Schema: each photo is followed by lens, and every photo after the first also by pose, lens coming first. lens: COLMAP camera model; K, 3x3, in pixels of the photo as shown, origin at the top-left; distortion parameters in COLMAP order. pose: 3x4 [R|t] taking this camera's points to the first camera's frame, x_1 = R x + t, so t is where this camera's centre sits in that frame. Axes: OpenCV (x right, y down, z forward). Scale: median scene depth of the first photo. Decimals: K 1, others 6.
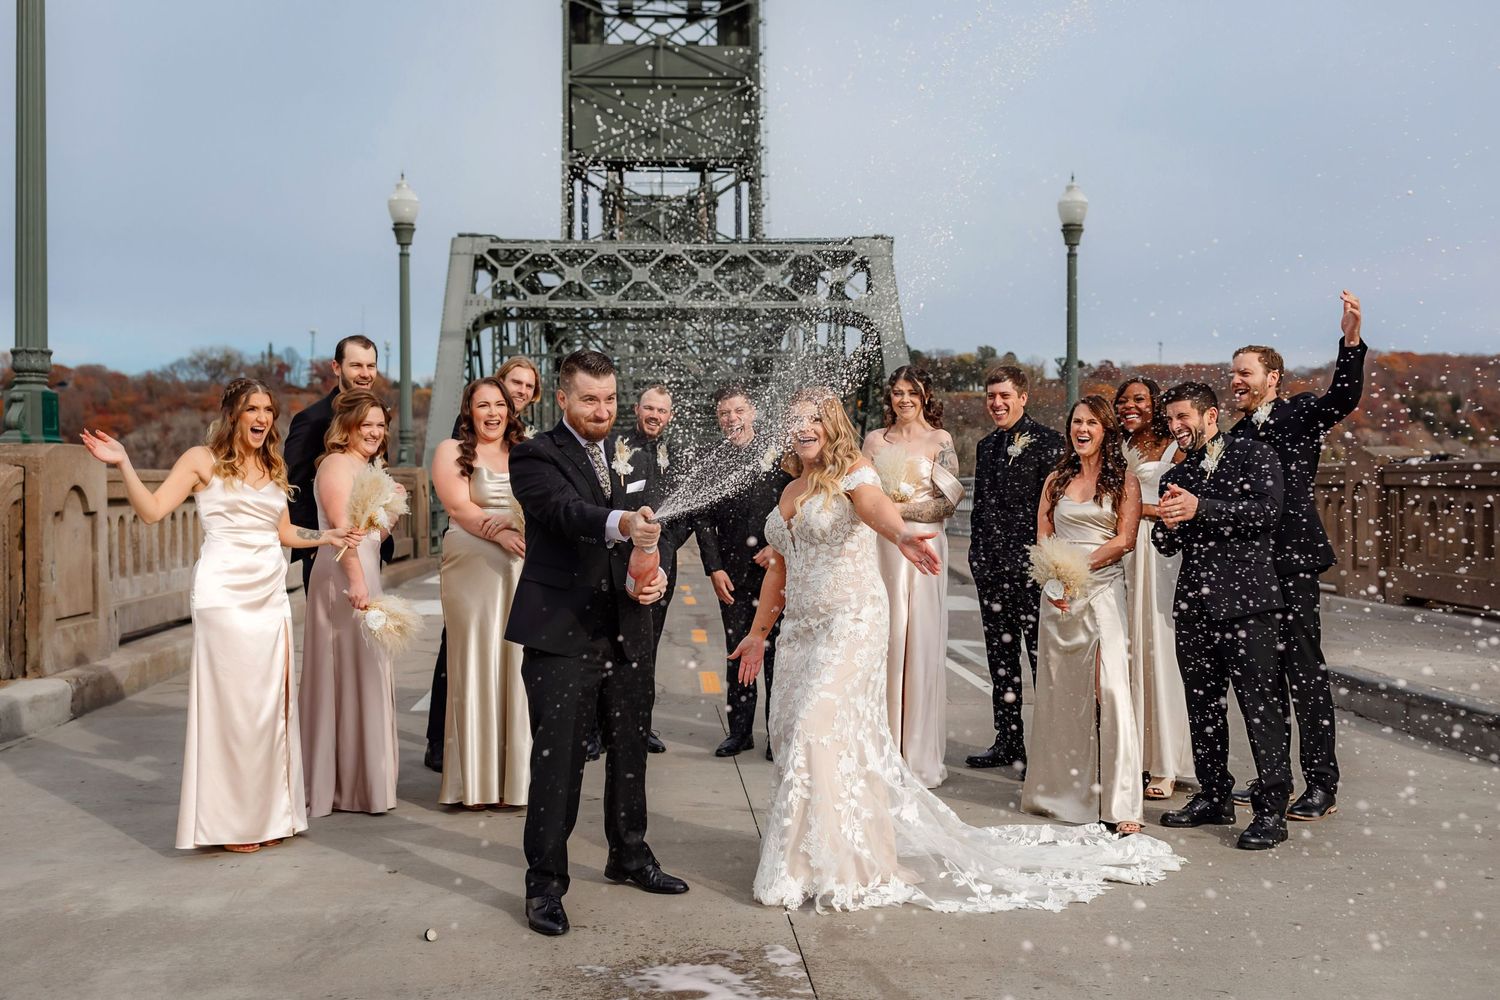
lens RADIAL K [[1537.6, 0, 750.0], [0, 1537.6, 500.0], [0, 0, 1]] dist [0.030472, -0.039831]
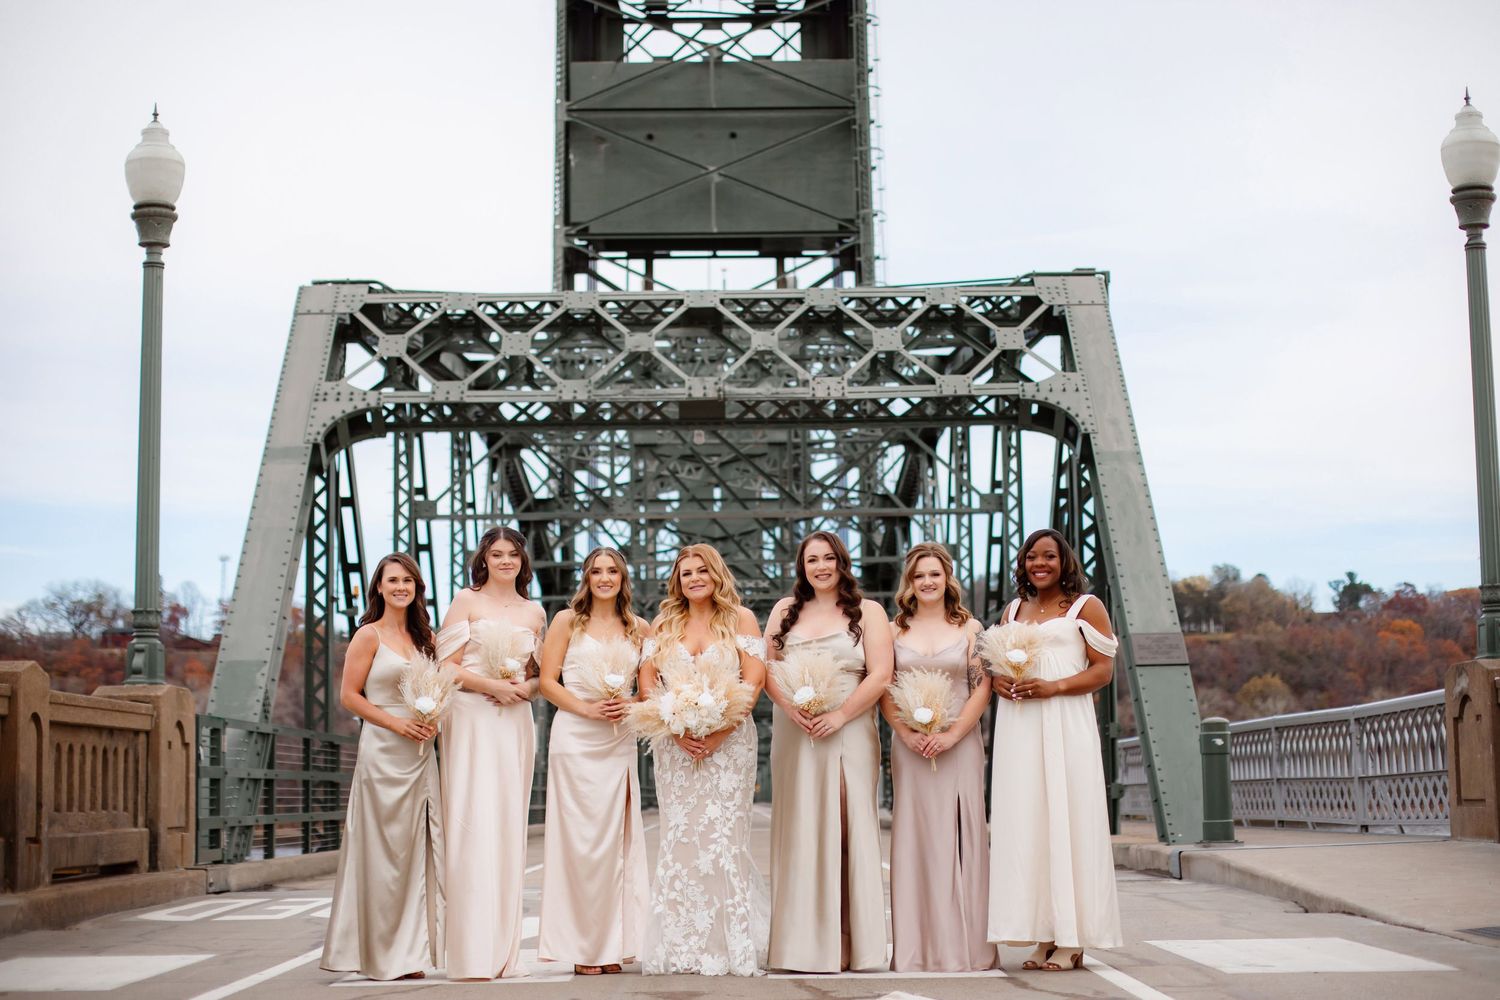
lens RADIAL K [[2320.2, 0, 783.2], [0, 2320.2, 478.5], [0, 0, 1]] dist [-0.132021, 0.144080]
pose [[0.999199, -0.016330, -0.036533, 0.003252], [0.011076, 0.990139, -0.139652, 0.006270], [0.038453, 0.139135, 0.989527, 0.092483]]
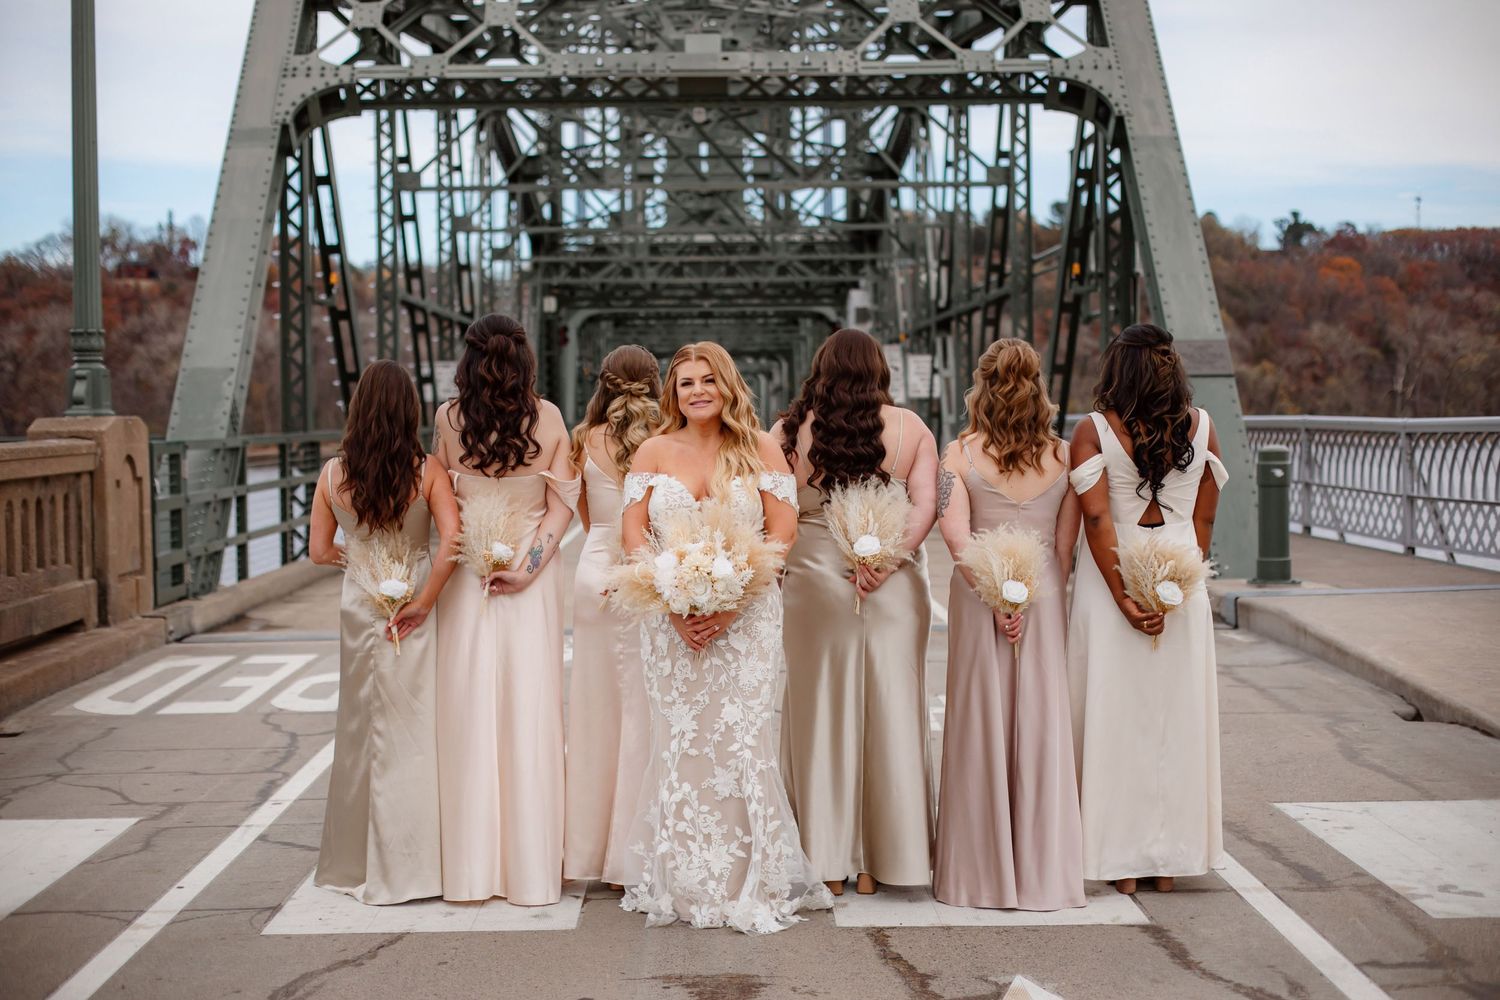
lens RADIAL K [[2177.3, 0, 750.0], [0, 2177.3, 500.0], [0, 0, 1]] dist [-0.130462, 0.104187]
pose [[0.999107, -0.004979, -0.041958, -0.002723], [0.006446, 0.999370, 0.034906, -0.005963], [0.041758, -0.035145, 0.998509, 0.134091]]
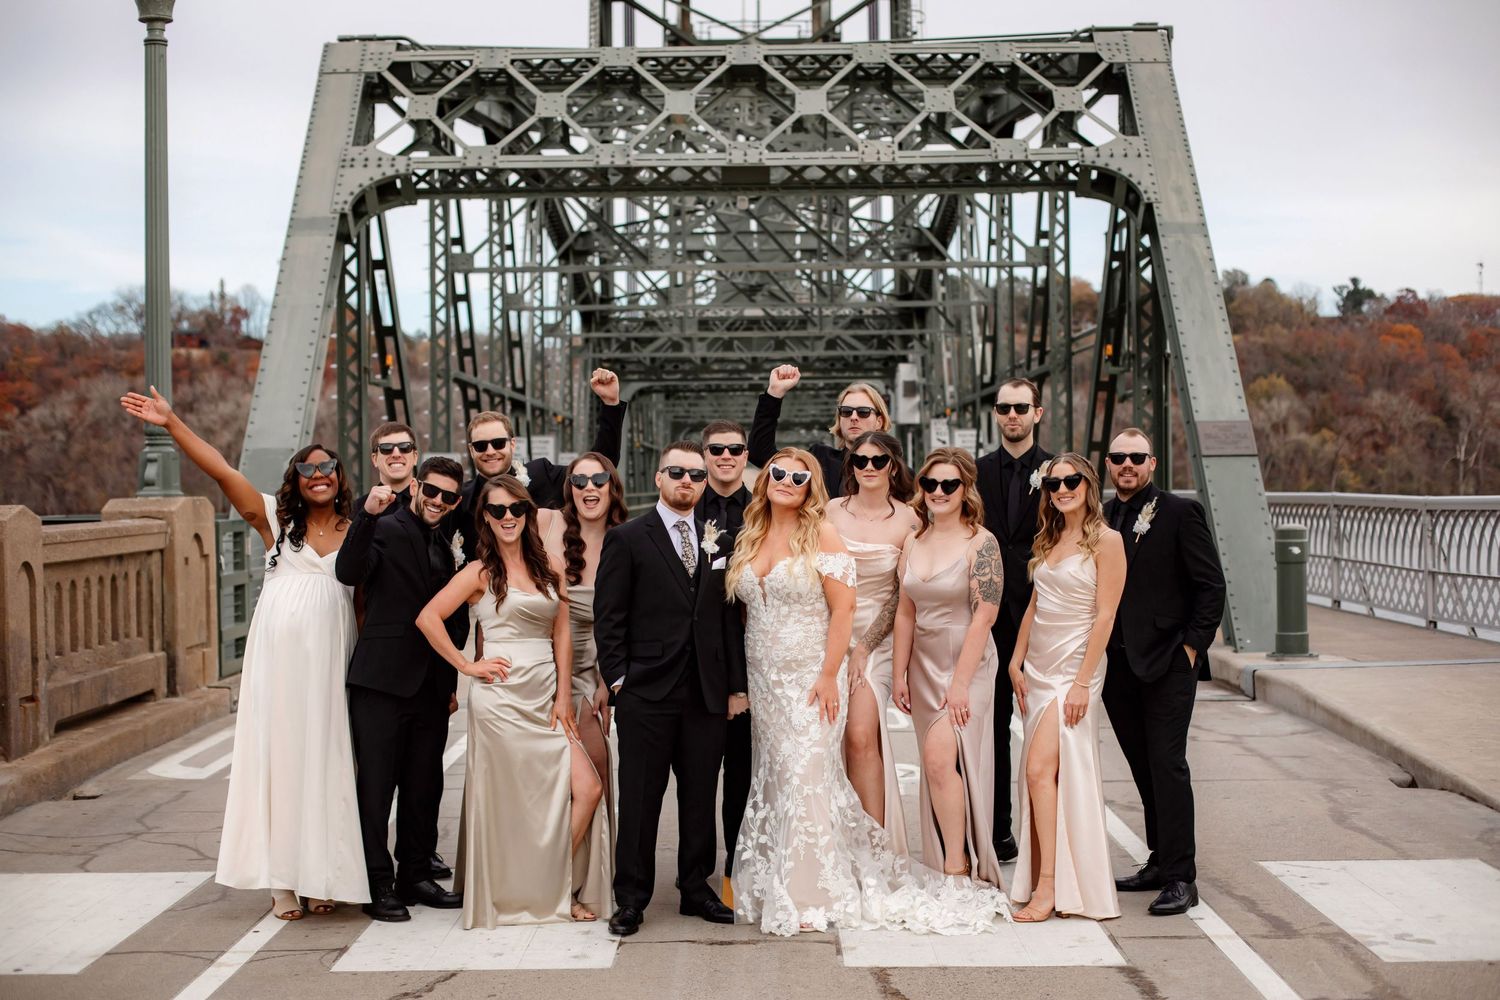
lens RADIAL K [[2198.2, 0, 750.0], [0, 2198.2, 500.0], [0, 0, 1]] dist [-0.120648, 0.053156]
pose [[0.997785, -0.006591, -0.066200, -0.000366], [0.006785, 0.999973, 0.002699, -0.007091], [0.066181, -0.003143, 0.997803, 0.121376]]
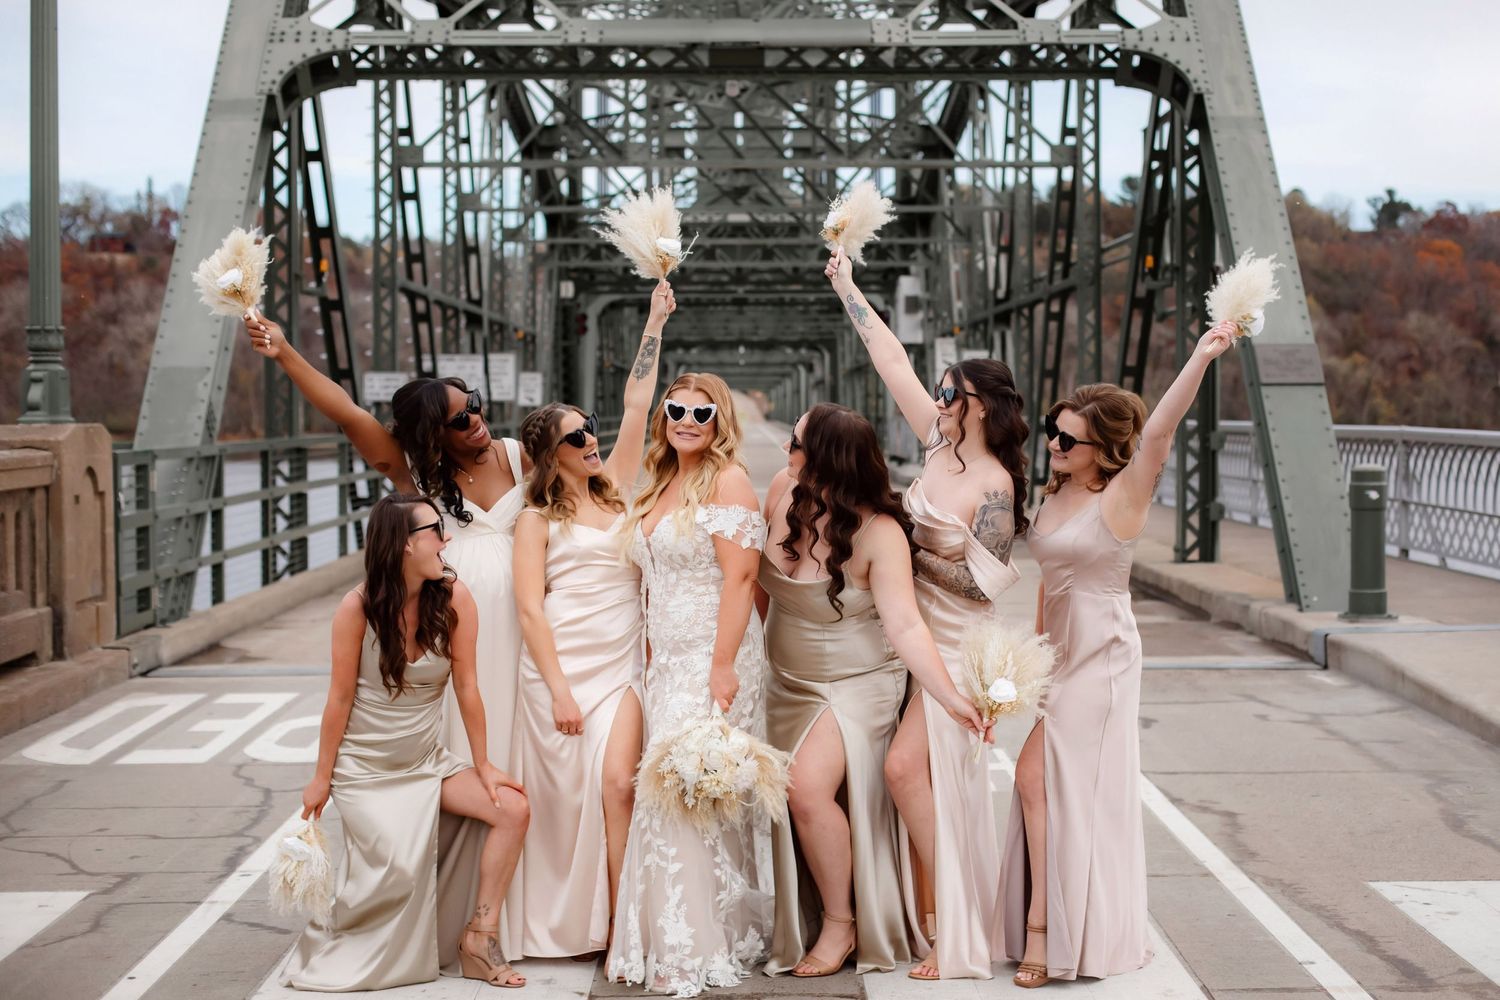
lens RADIAL K [[2404.6, 0, 815.9], [0, 2404.6, 455.8], [0, 0, 1]] dist [-0.127506, 0.084049]
pose [[0.999537, 0.001579, -0.030383, -0.002498], [-0.001110, 0.999880, 0.015452, -0.007672], [0.030404, -0.015411, 0.999419, 0.136494]]
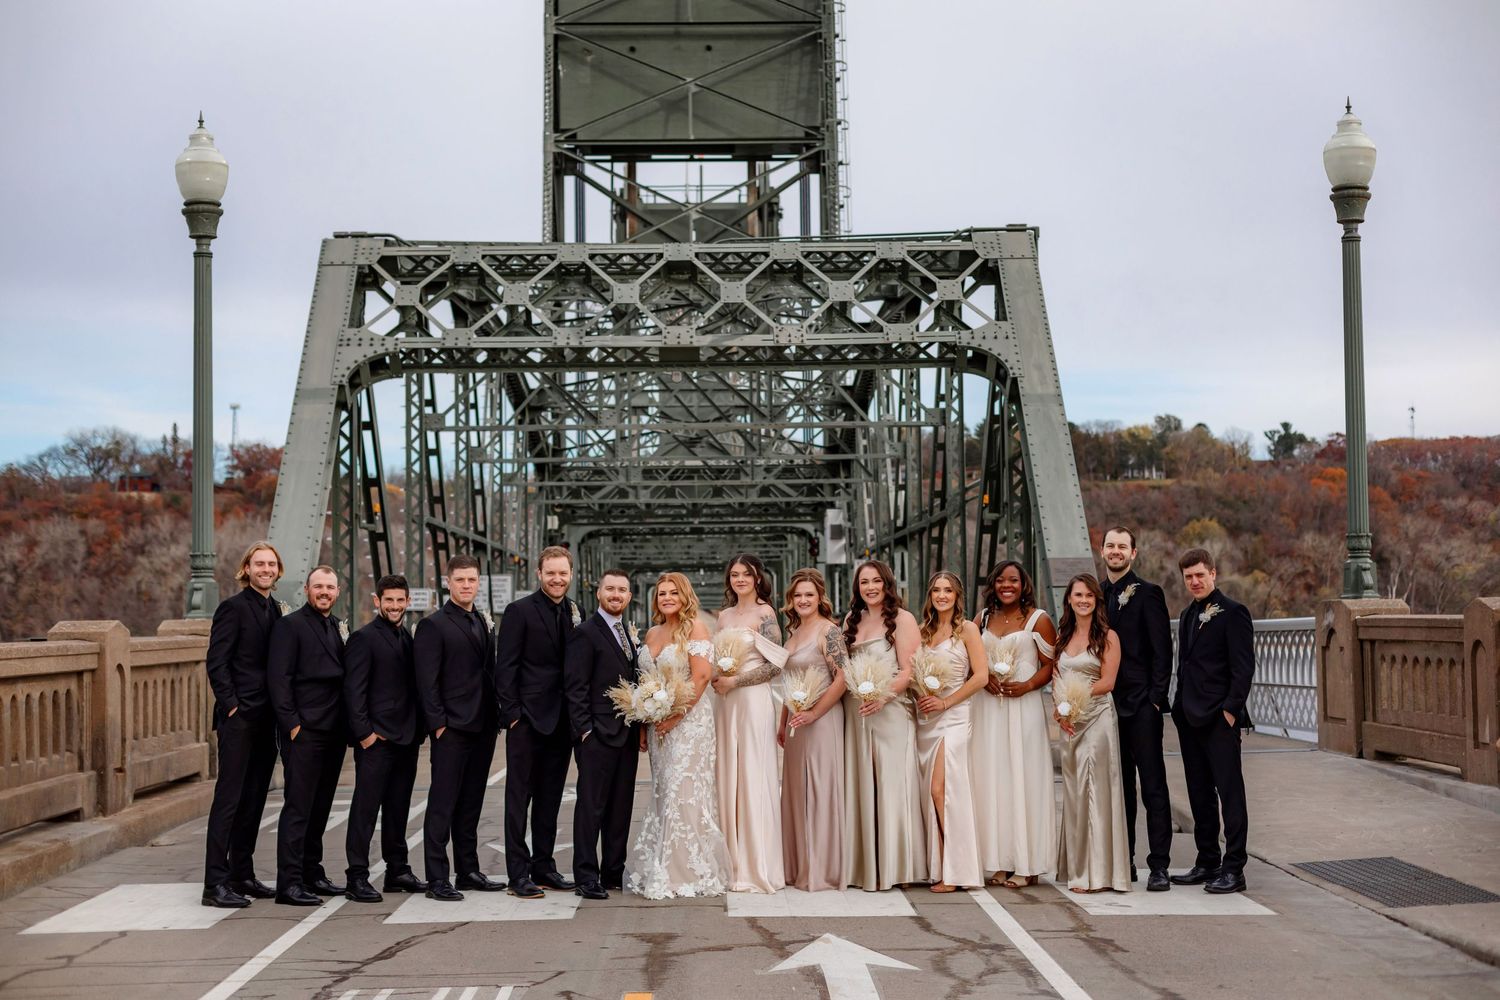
lens RADIAL K [[2146.9, 0, 750.0], [0, 2146.9, 500.0], [0, 0, 1]] dist [0.021033, -0.032700]
pose [[0.999123, -0.010864, -0.040434, 0.005397], [0.008319, 0.998005, -0.062582, -0.004561], [0.041033, 0.062190, 0.997220, 0.068371]]
